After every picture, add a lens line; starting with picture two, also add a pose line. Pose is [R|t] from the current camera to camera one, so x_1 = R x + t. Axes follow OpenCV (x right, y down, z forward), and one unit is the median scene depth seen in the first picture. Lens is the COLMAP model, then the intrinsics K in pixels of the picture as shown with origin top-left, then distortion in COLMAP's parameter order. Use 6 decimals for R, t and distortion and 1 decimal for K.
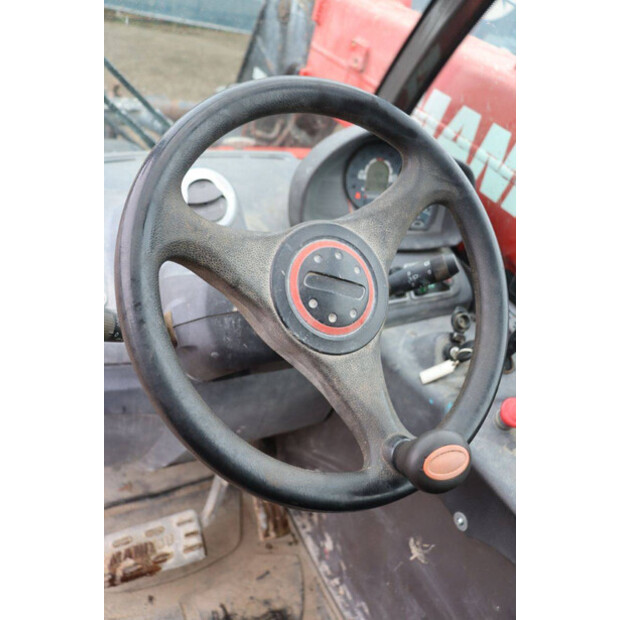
lens RADIAL K [[599.3, 0, 304.9], [0, 599.3, 307.6], [0, 0, 1]] dist [-0.017525, 0.000000]
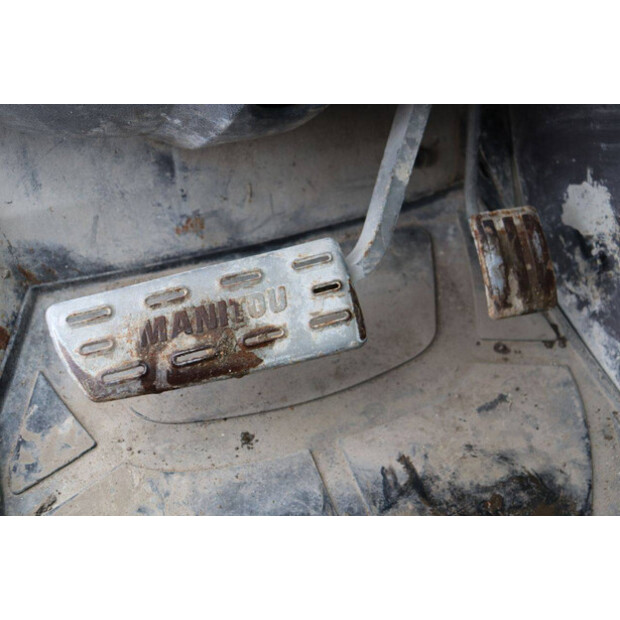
lens RADIAL K [[754.5, 0, 312.8], [0, 754.5, 312.4], [0, 0, 1]] dist [0.030710, 0.000000]
pose [[0.976341, -0.013155, -0.215837, -0.082653], [0.049941, 0.984880, 0.165883, 0.298466], [0.210392, -0.172737, 0.962236, 0.467913]]
